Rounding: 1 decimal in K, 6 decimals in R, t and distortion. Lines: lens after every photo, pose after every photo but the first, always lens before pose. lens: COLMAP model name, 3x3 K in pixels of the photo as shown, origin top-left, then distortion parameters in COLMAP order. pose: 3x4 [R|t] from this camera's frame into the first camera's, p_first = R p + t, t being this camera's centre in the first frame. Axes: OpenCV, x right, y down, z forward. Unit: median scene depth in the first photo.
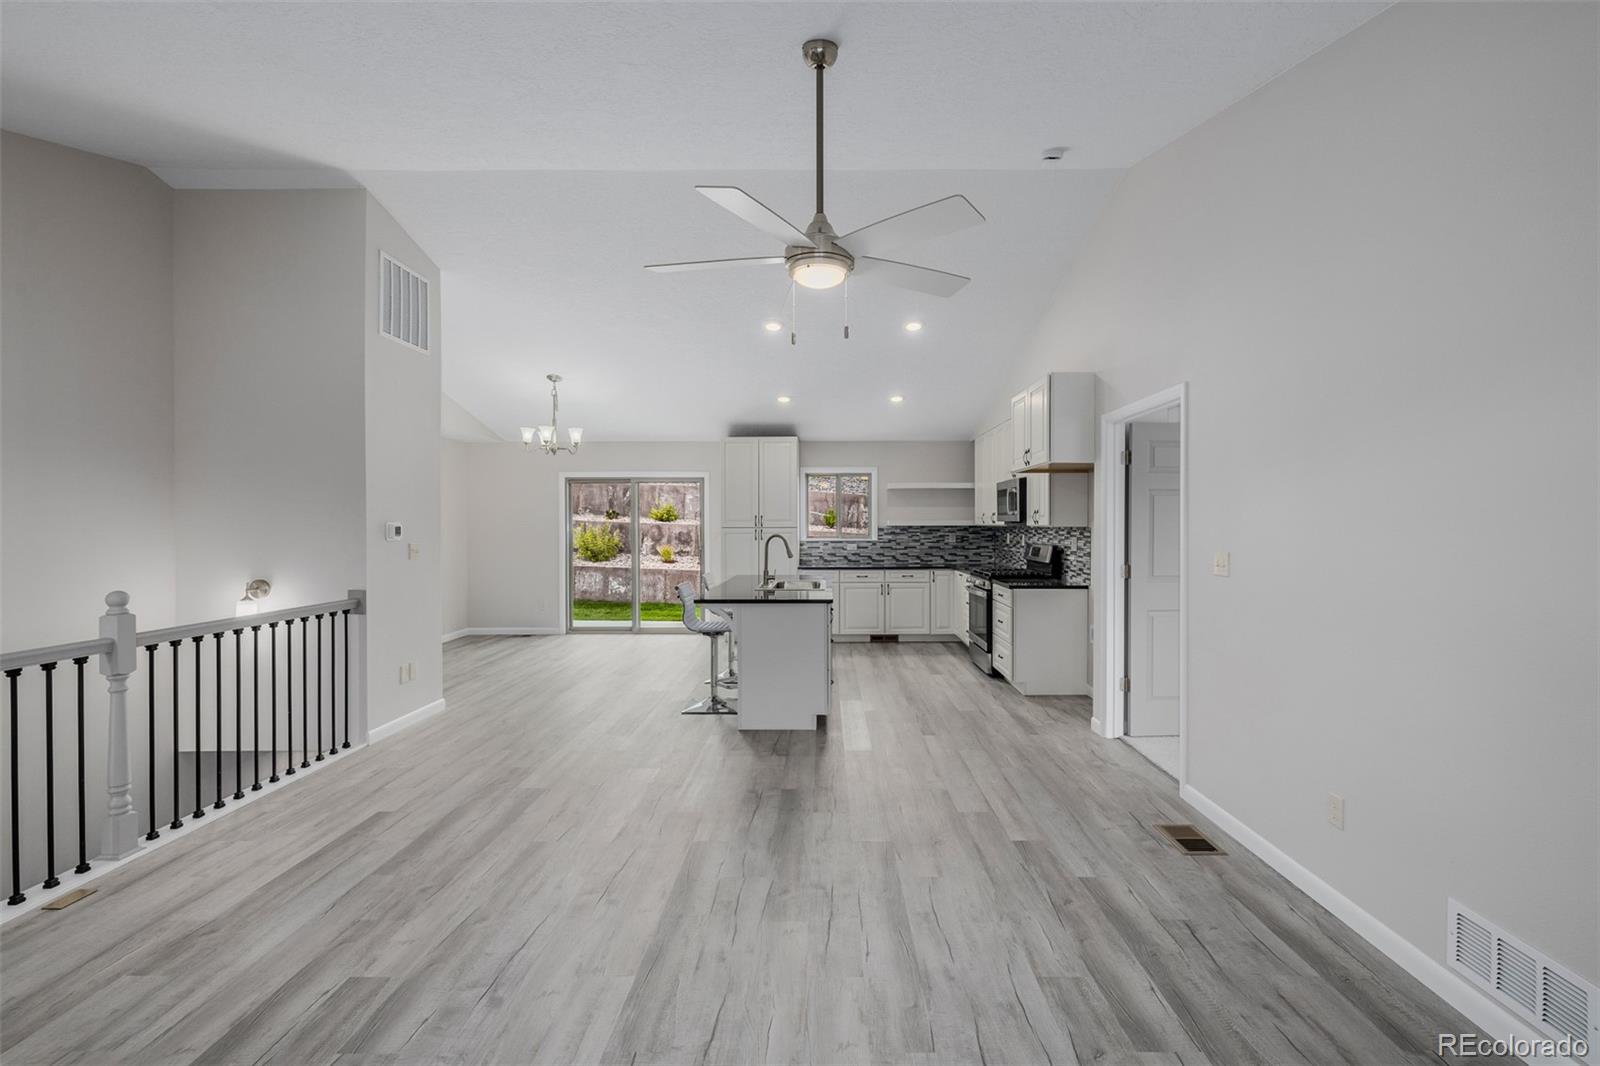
lens RADIAL K [[669.1, 0, 818.2], [0, 669.1, 525.1], [0, 0, 1]] dist [0.001564, -0.000505]
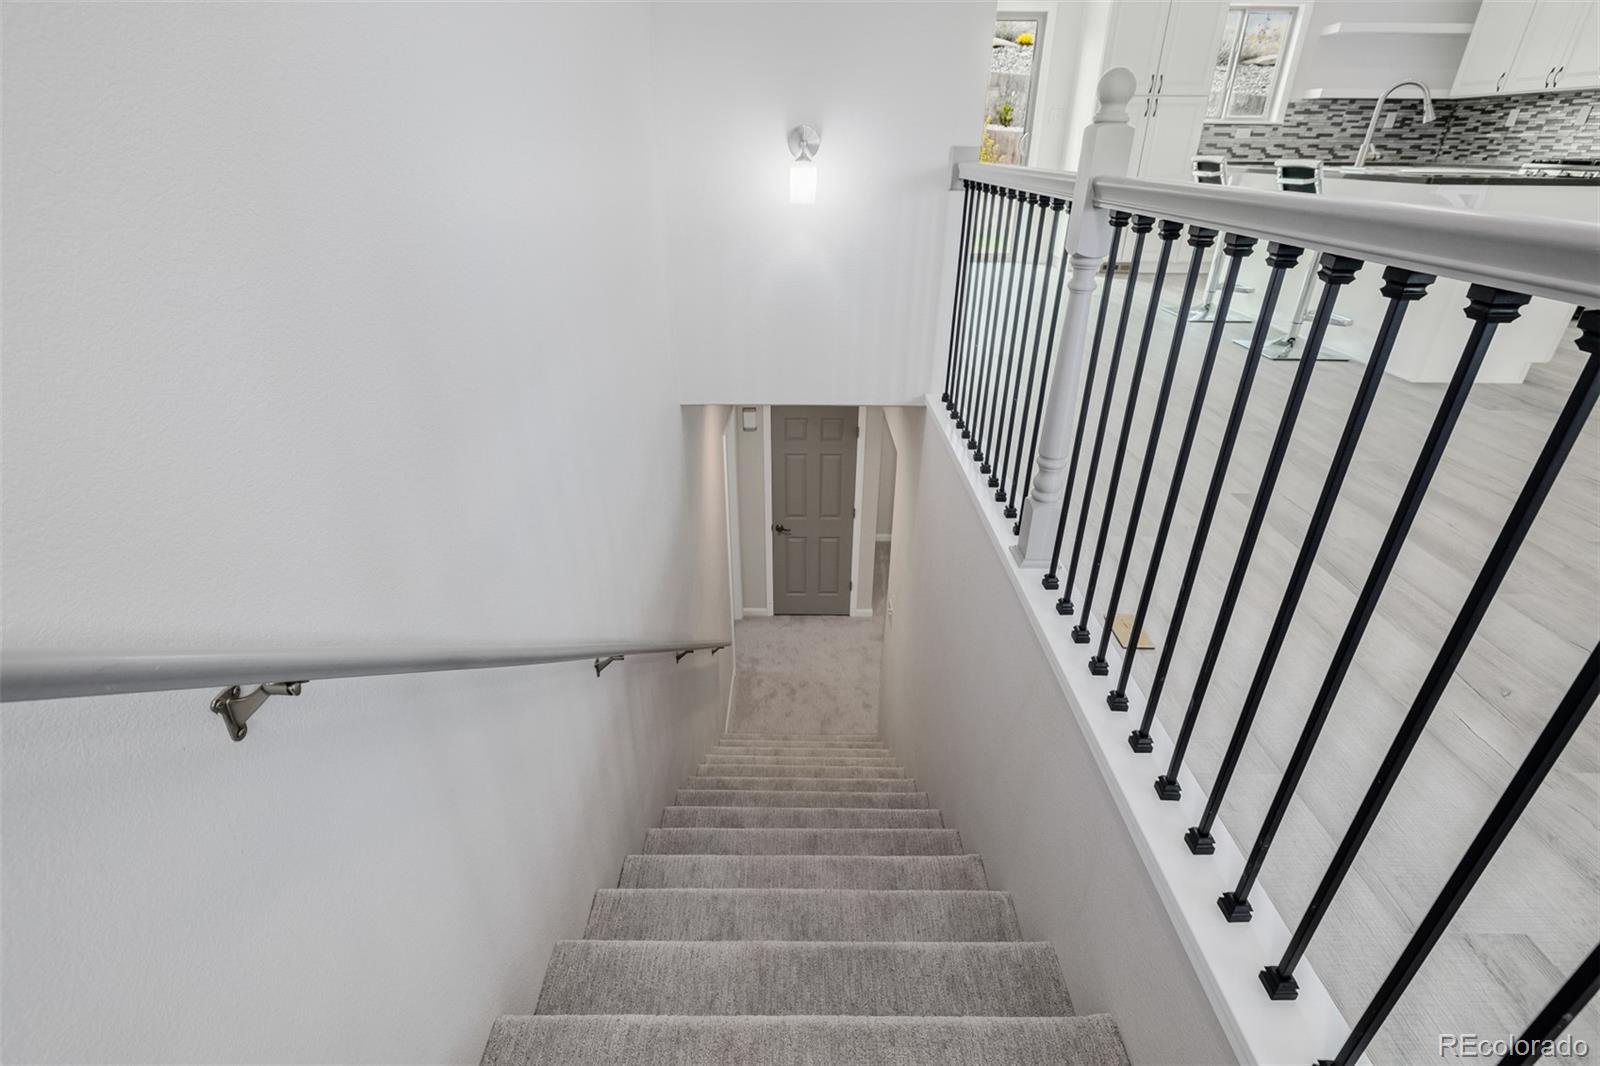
lens RADIAL K [[758.7, 0, 796.0], [0, 758.7, 536.5], [0, 0, 1]] dist [-0.005584, 0.005021]
pose [[0.999853, 0.005913, 0.016085, -0.461754], [-0.012662, 0.887397, 0.460833, 0.051454], [-0.011549, -0.460969, 0.887341, 0.115395]]
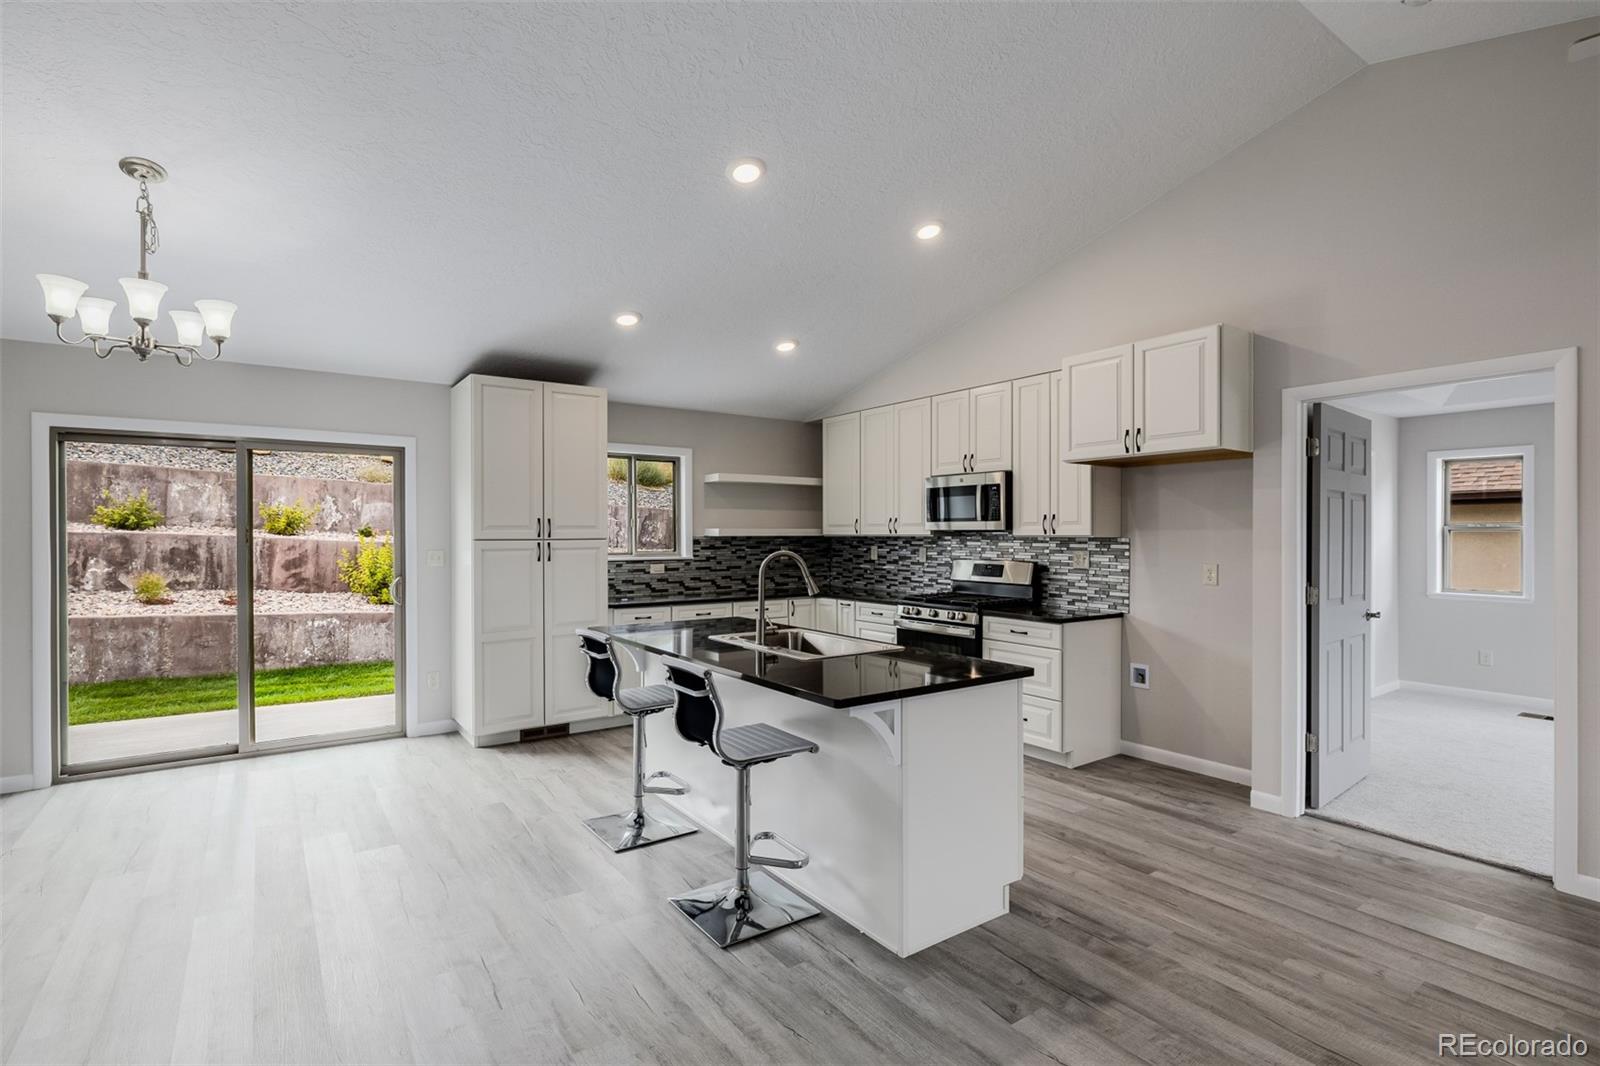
lens RADIAL K [[758.7, 0, 787.7], [0, 758.7, 535.9], [0, 0, 1]] dist [-0.005584, 0.005021]
pose [[0.819270, -0.000797, 0.573407, -0.290742], [0.000638, 1.000000, 0.000479, 0.000280], [-0.573407, -0.000027, 0.819271, 0.346903]]
